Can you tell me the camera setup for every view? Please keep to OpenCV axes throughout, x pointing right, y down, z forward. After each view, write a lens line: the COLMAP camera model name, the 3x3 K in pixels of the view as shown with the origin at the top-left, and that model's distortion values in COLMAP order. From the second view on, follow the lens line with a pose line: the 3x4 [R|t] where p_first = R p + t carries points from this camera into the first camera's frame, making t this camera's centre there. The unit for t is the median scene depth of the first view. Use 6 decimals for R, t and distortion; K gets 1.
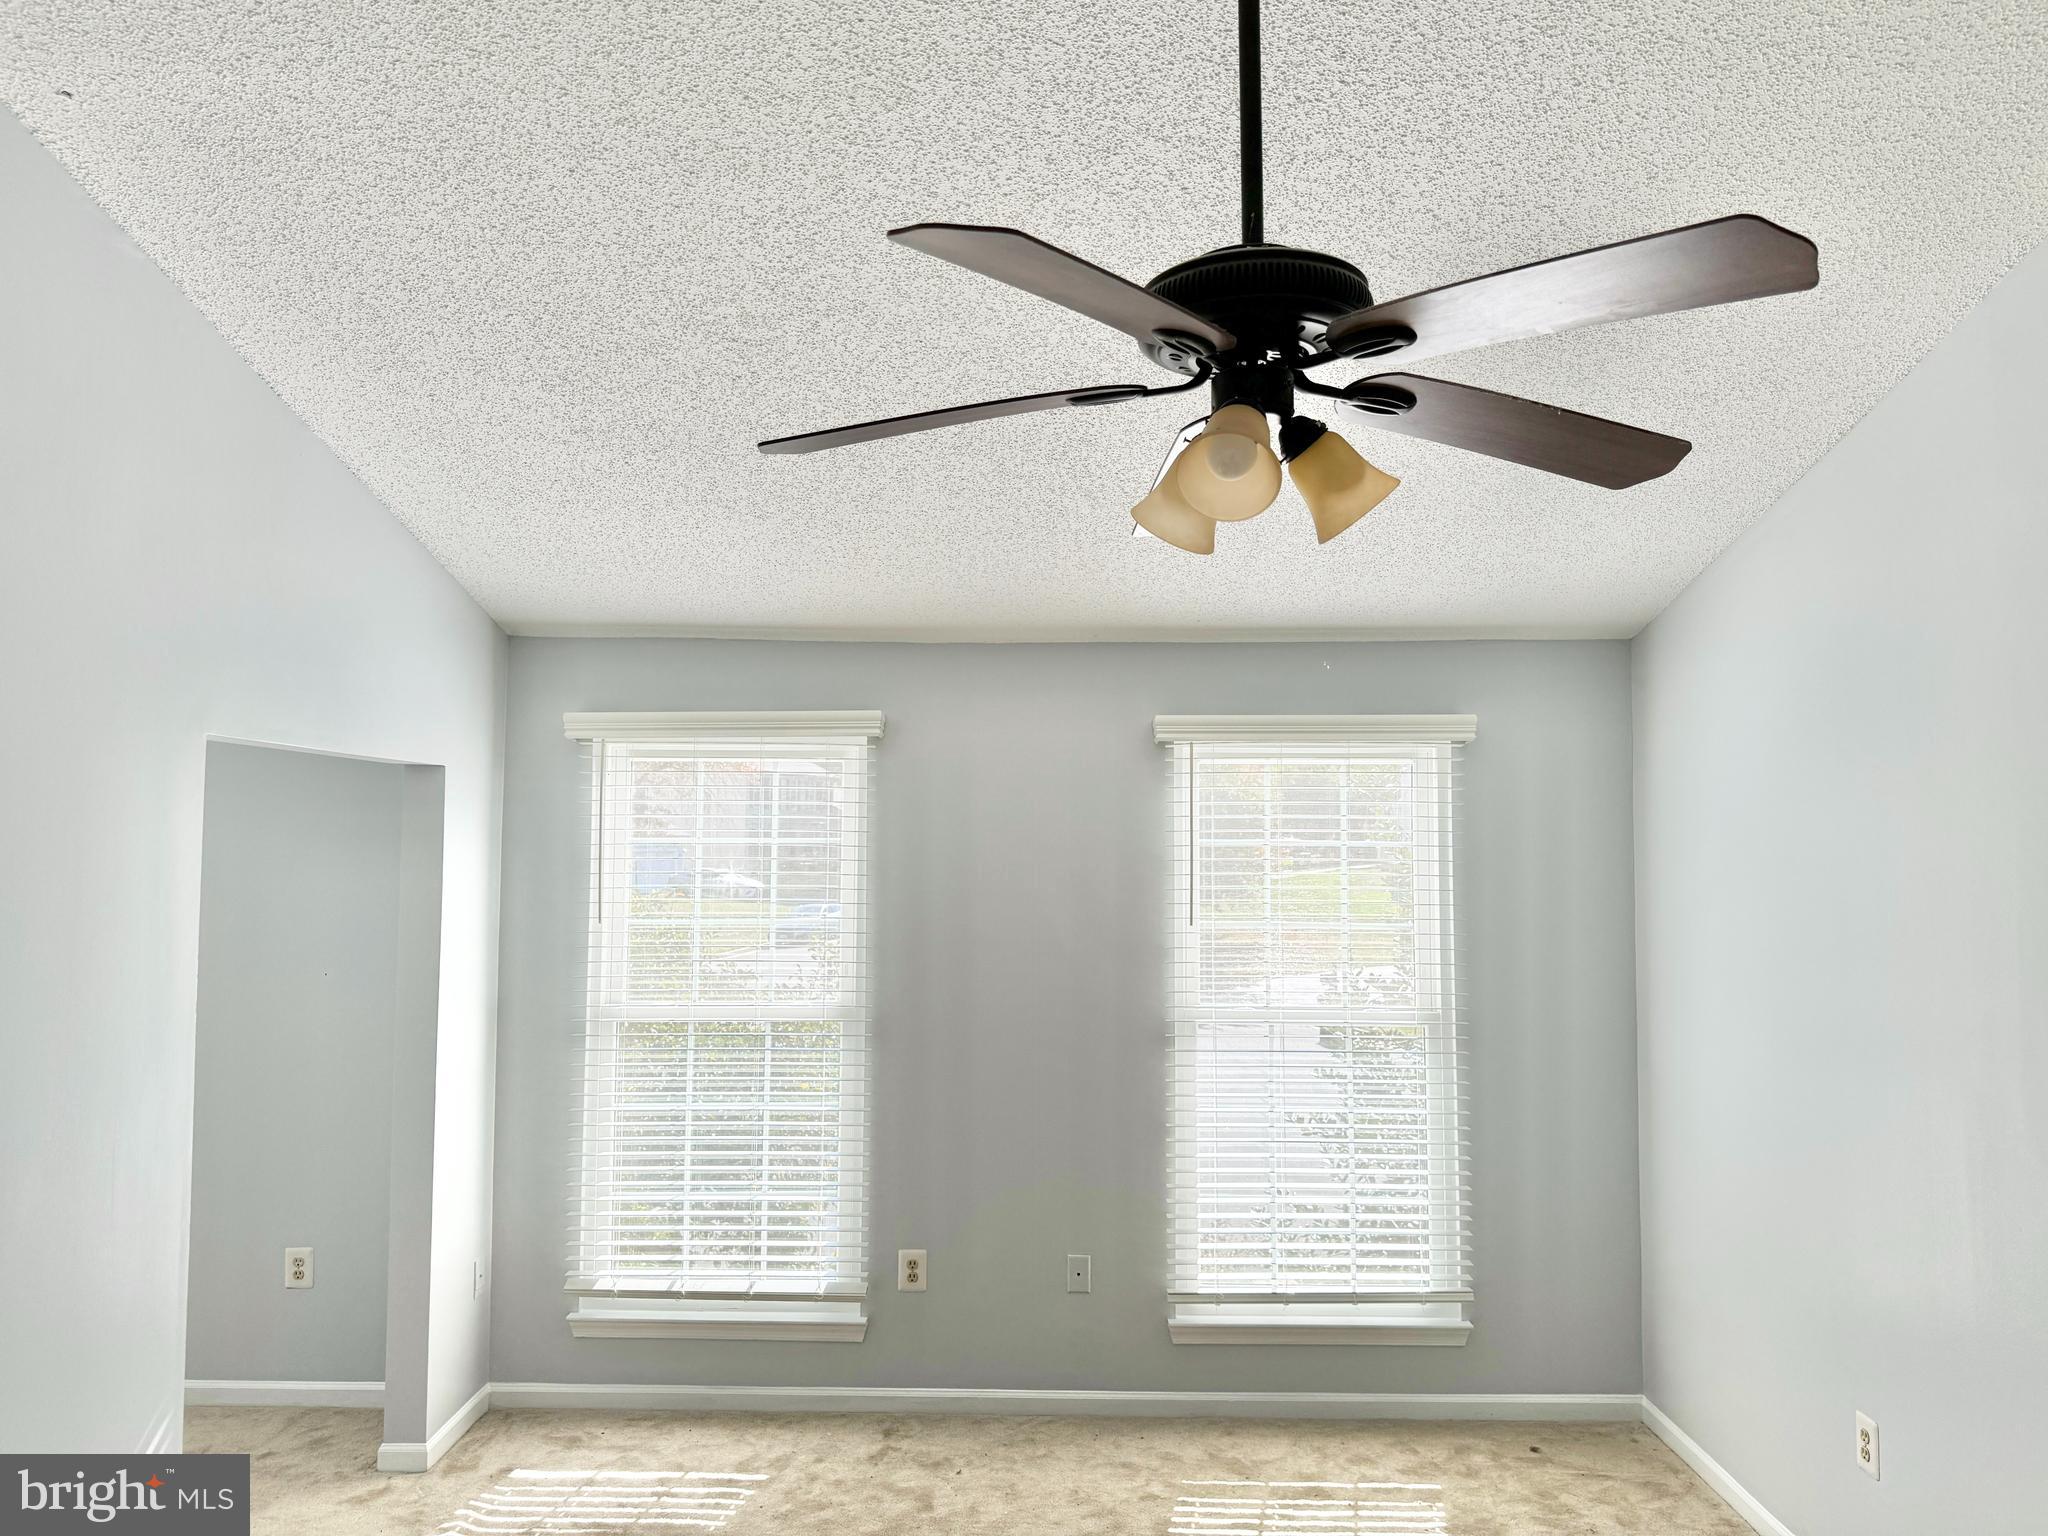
lens RADIAL K [[1429.3, 0, 1018.7], [0, 1429.3, 771.5], [0, 0, 1]] dist [0.001229, 0.002172]
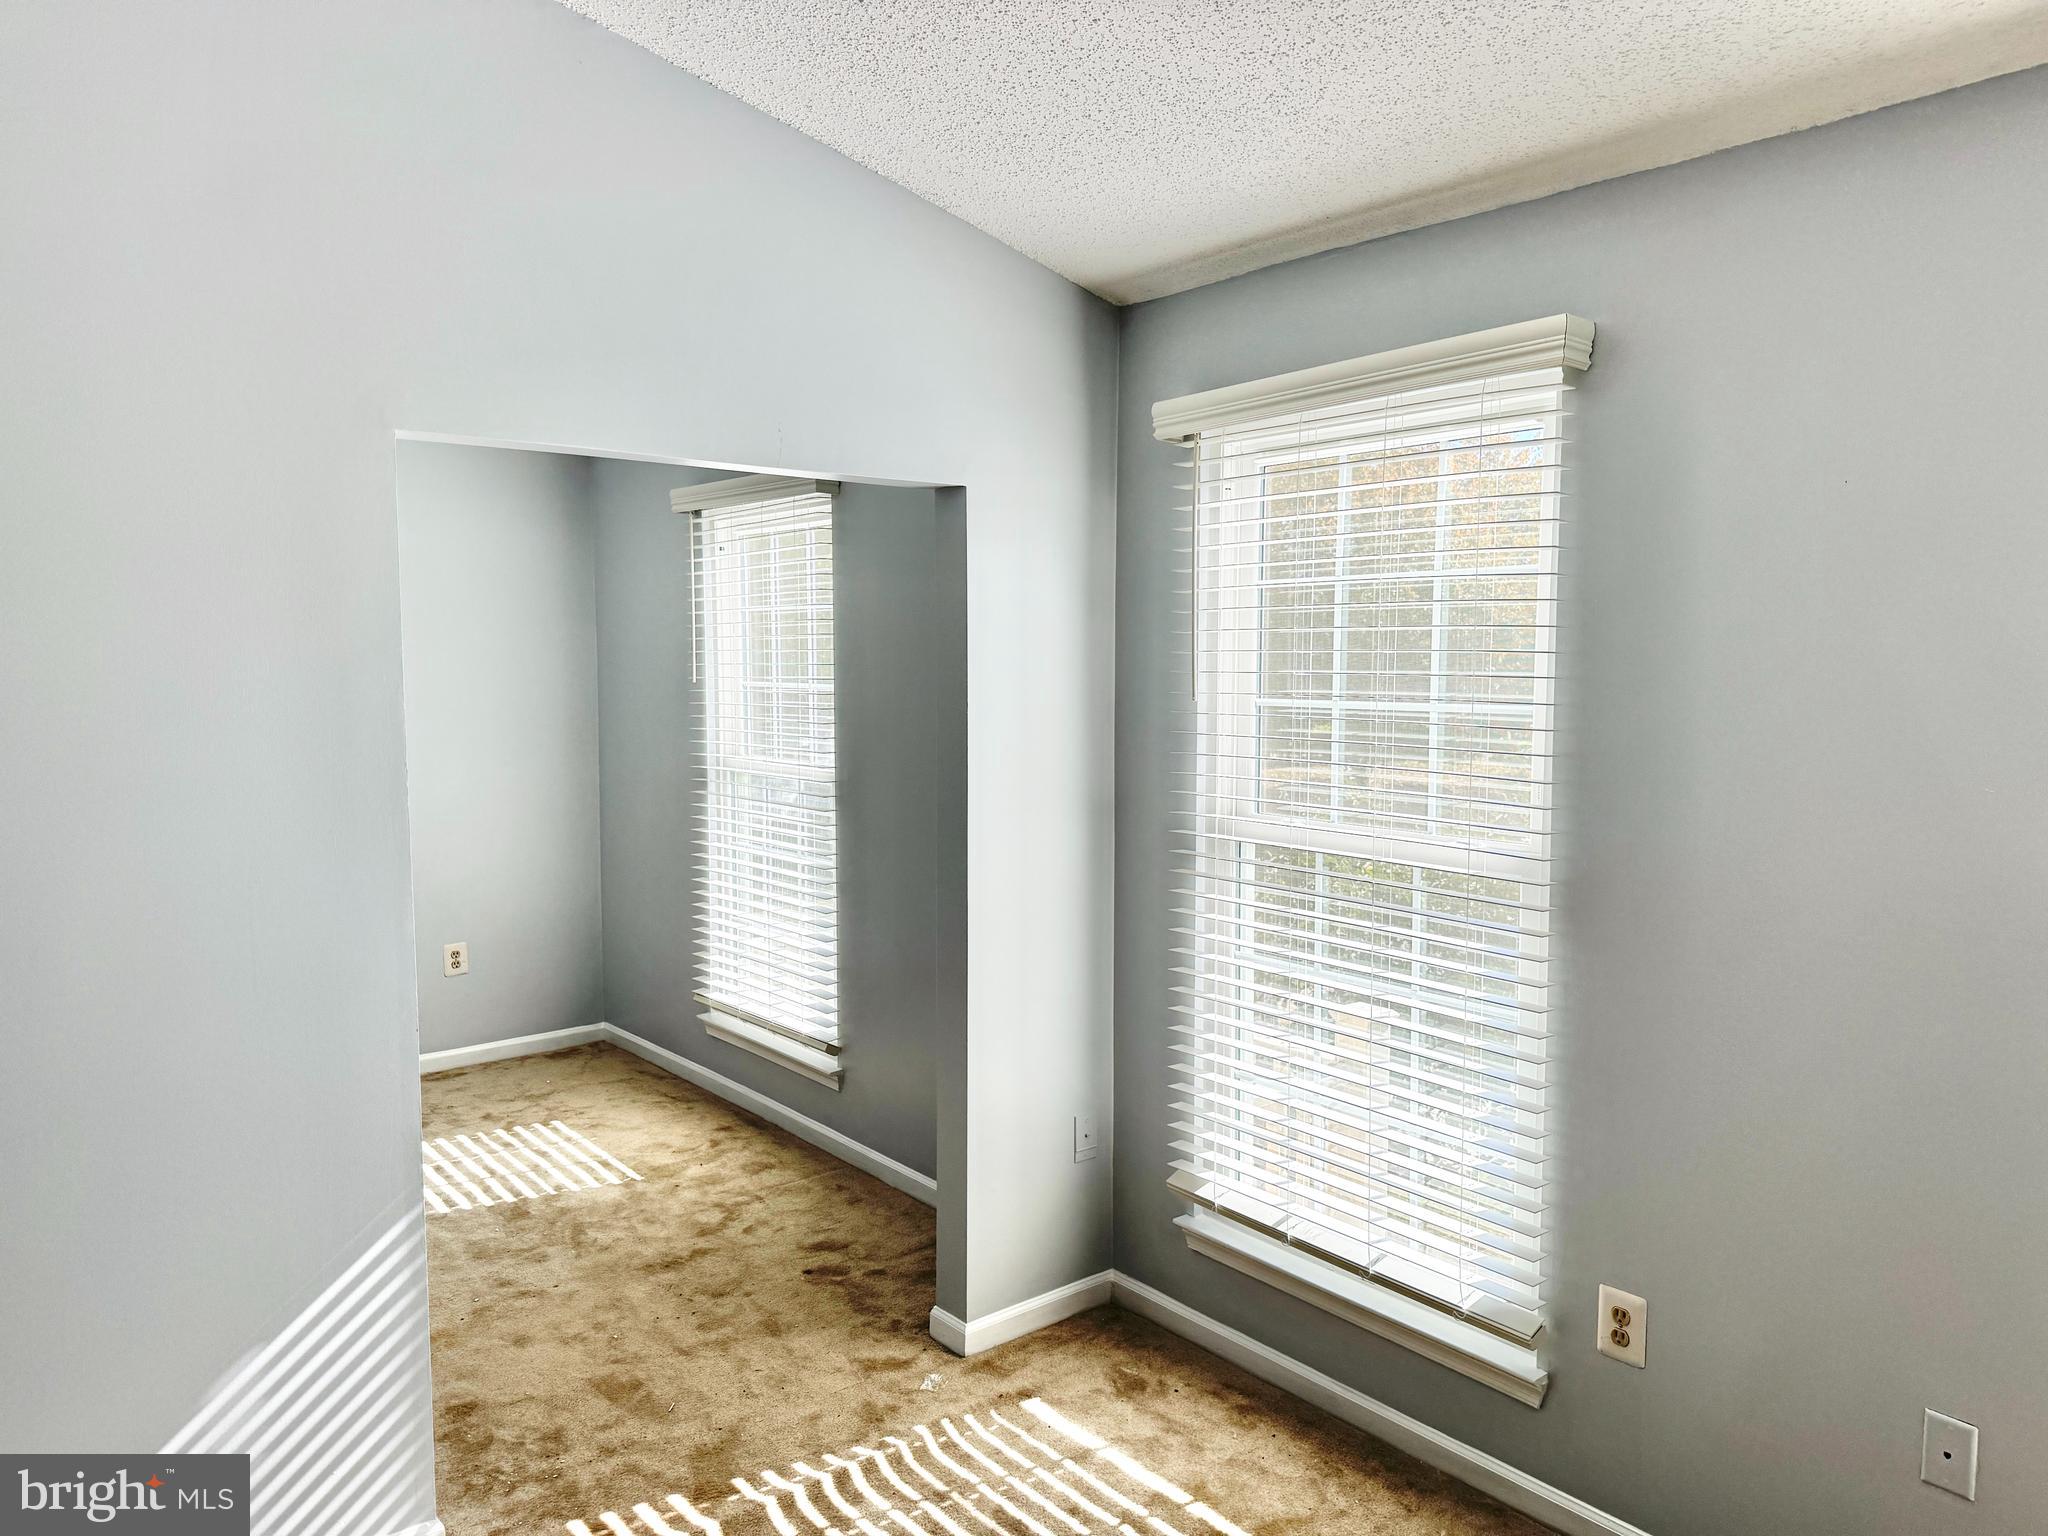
lens RADIAL K [[1429.3, 0, 1023.9], [0, 1429.3, 774.5], [0, 0, 1]] dist [0.001229, 0.002172]
pose [[0.639298, 0.059154, -0.766680, 0.201006], [0.046153, 0.992288, 0.115045, 0.059290], [0.767572, -0.108933, 0.631638, 0.502686]]
